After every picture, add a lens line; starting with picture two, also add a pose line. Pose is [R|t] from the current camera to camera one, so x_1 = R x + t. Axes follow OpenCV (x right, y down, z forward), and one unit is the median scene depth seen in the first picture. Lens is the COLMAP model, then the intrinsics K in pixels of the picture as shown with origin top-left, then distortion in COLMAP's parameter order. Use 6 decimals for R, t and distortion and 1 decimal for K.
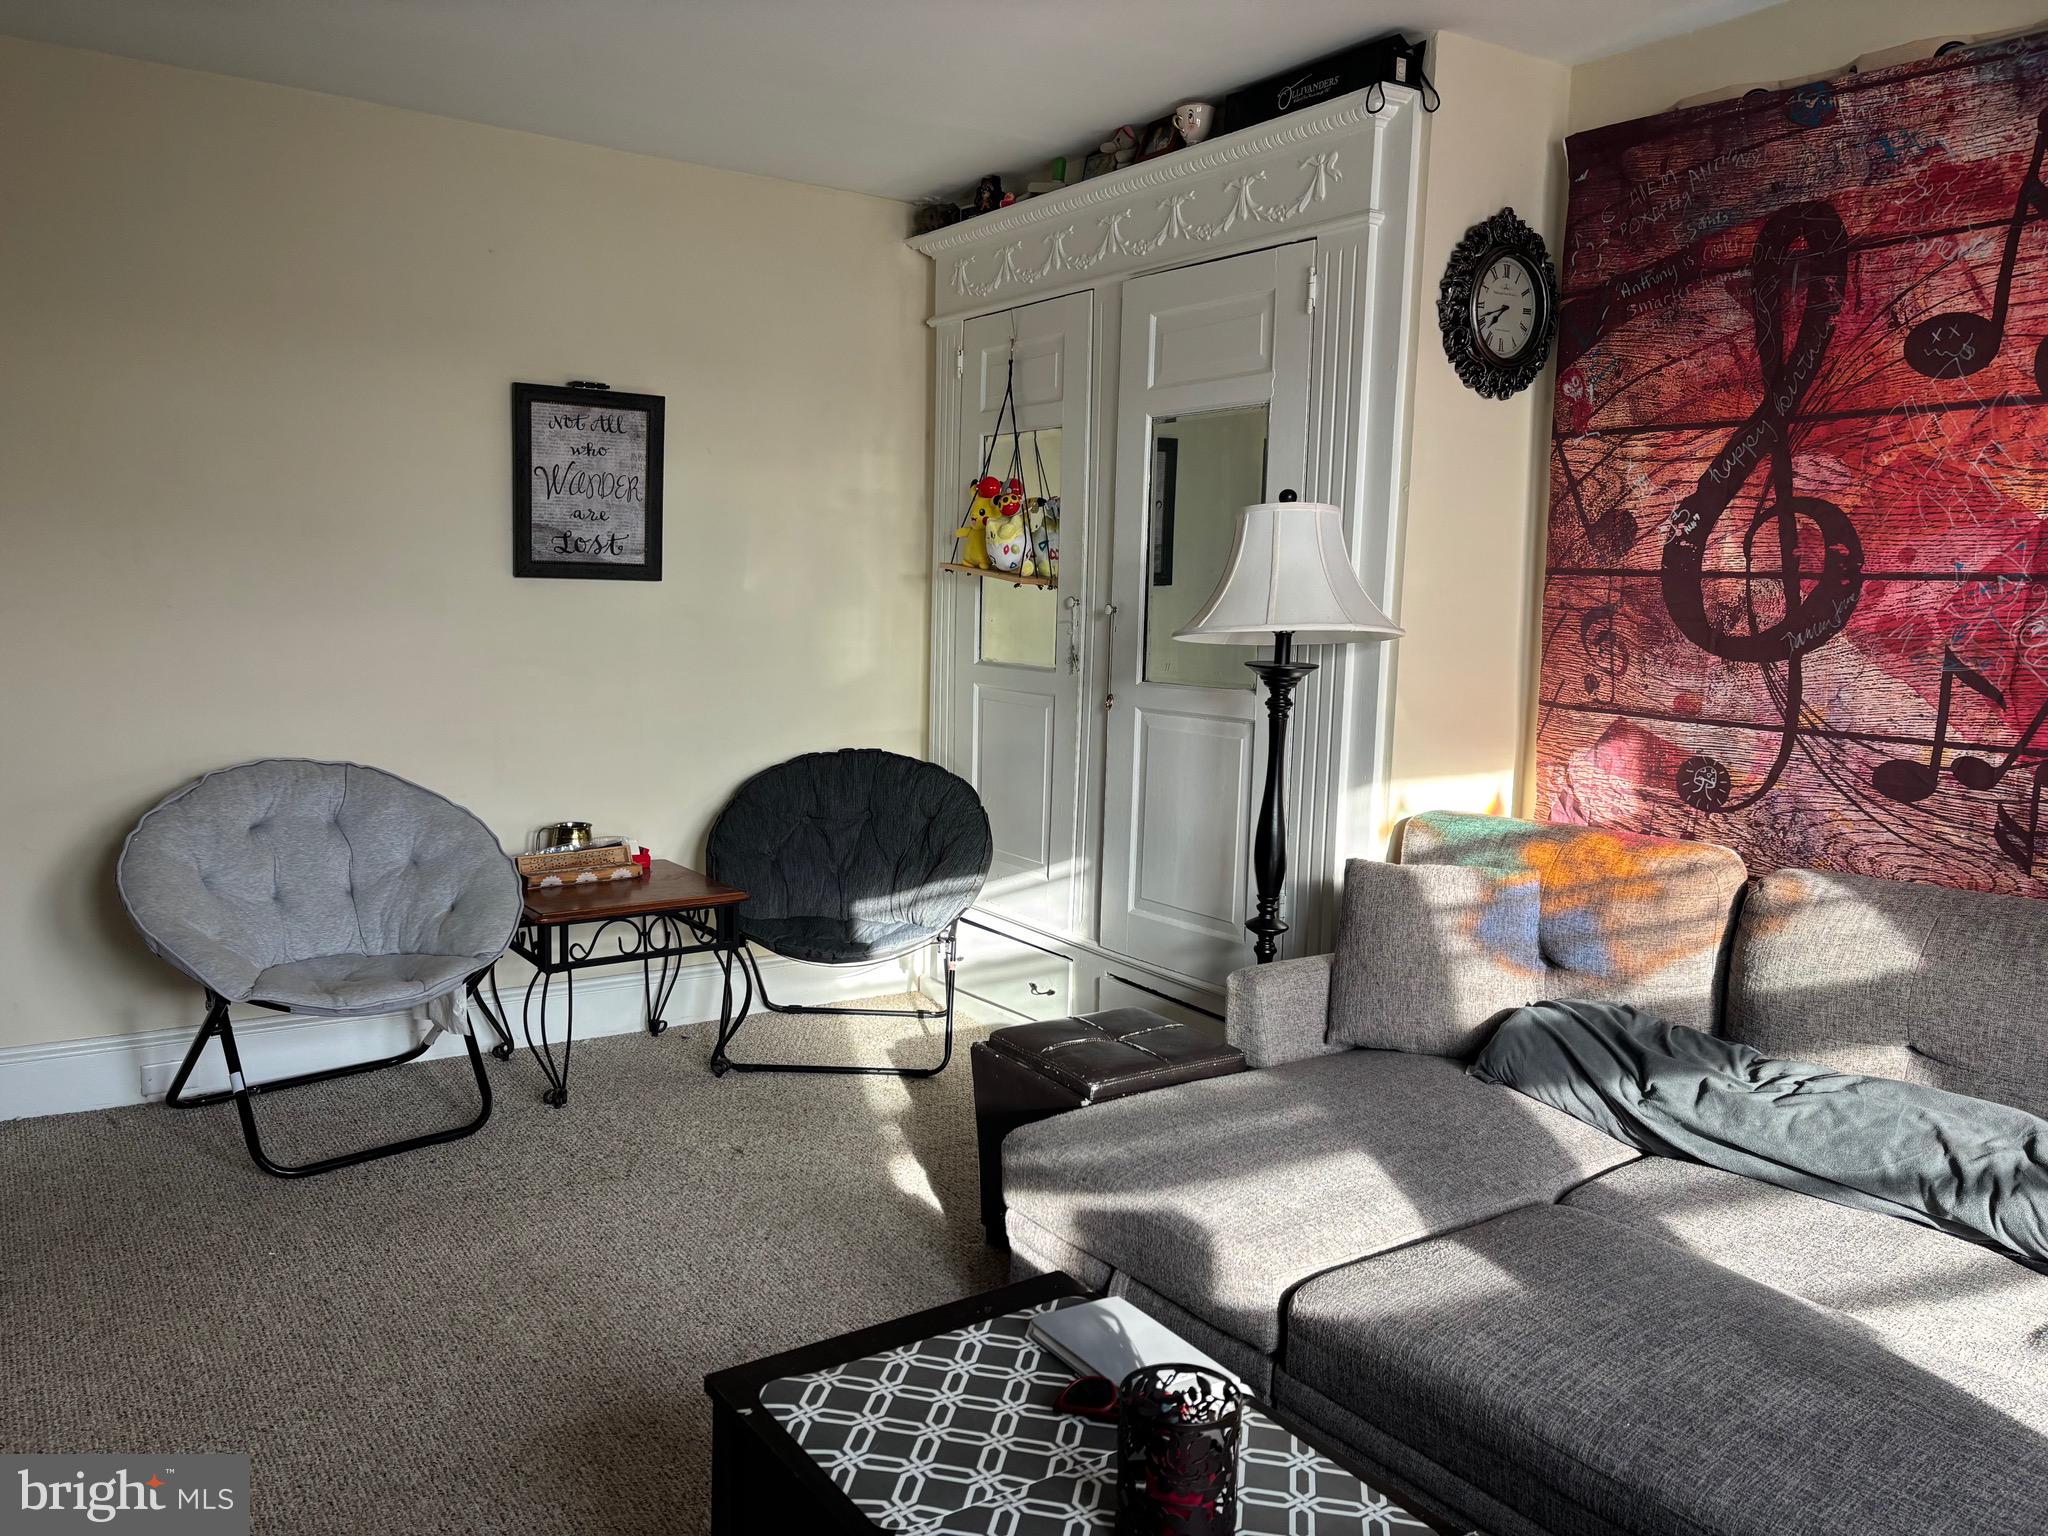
lens RADIAL K [[1537.1, 0, 1018.4], [0, 1537.1, 775.0], [0, 0, 1]] dist [0.051753, -0.055782]
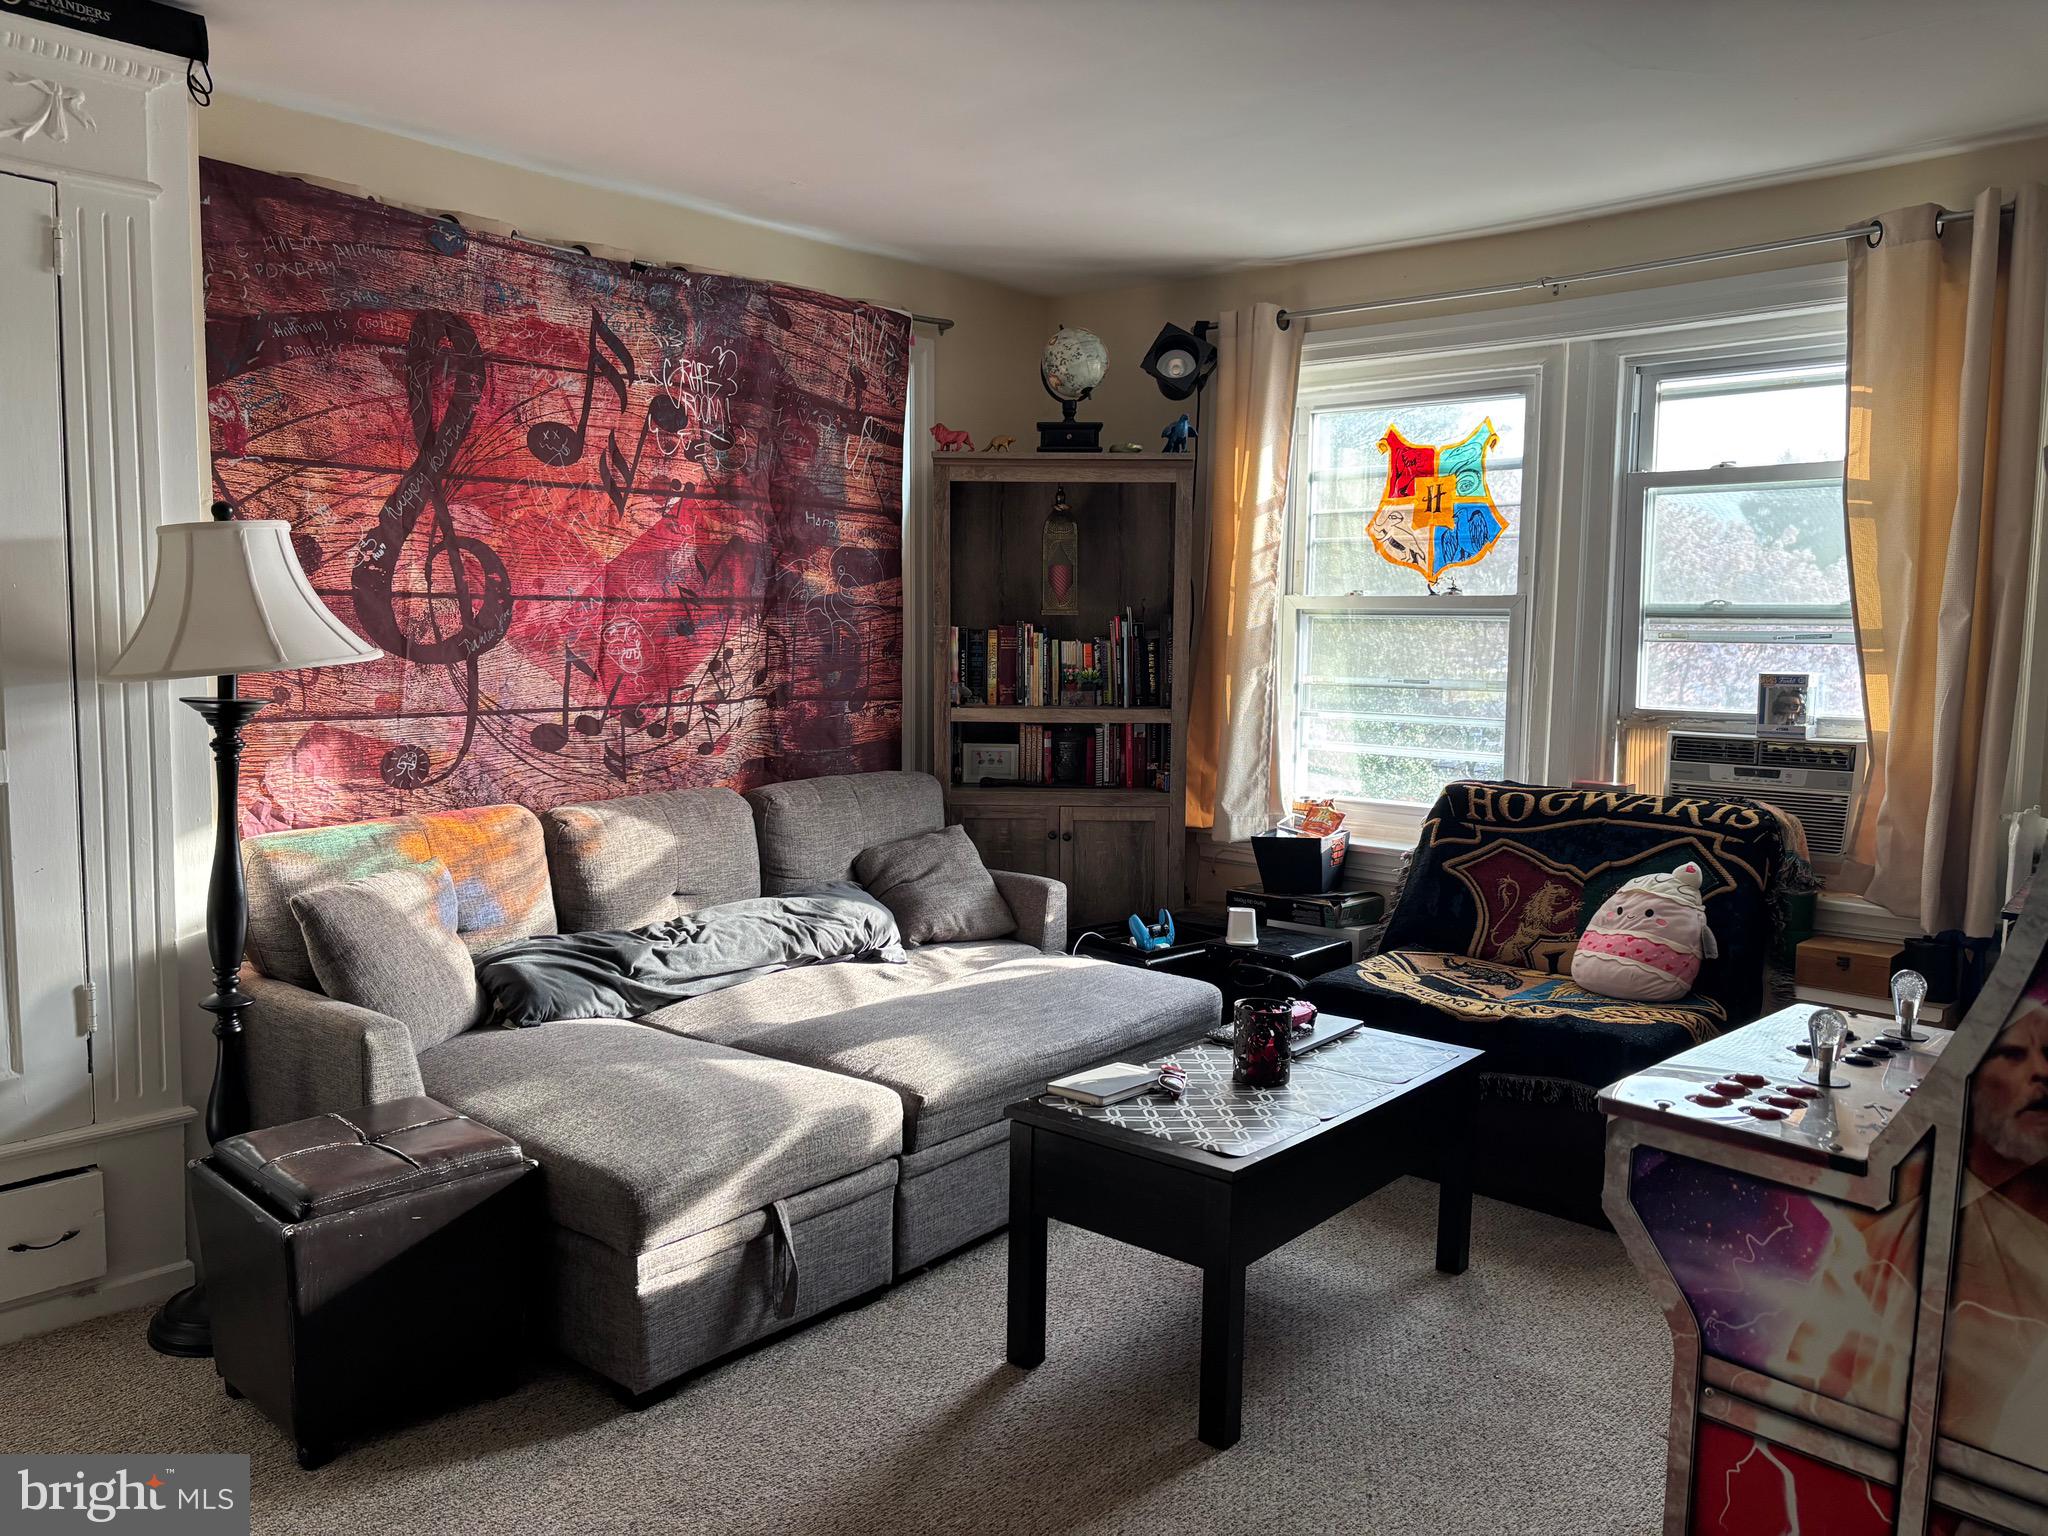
lens RADIAL K [[1537.1, 0, 1020.8], [0, 1537.1, 752.9], [0, 0, 1]] dist [0.051753, -0.055782]
pose [[-0.248938, -0.111936, 0.962029, -0.894567], [0.102202, 0.984717, 0.141022, -0.135248], [-0.963112, 0.133427, -0.233694, 0.876114]]
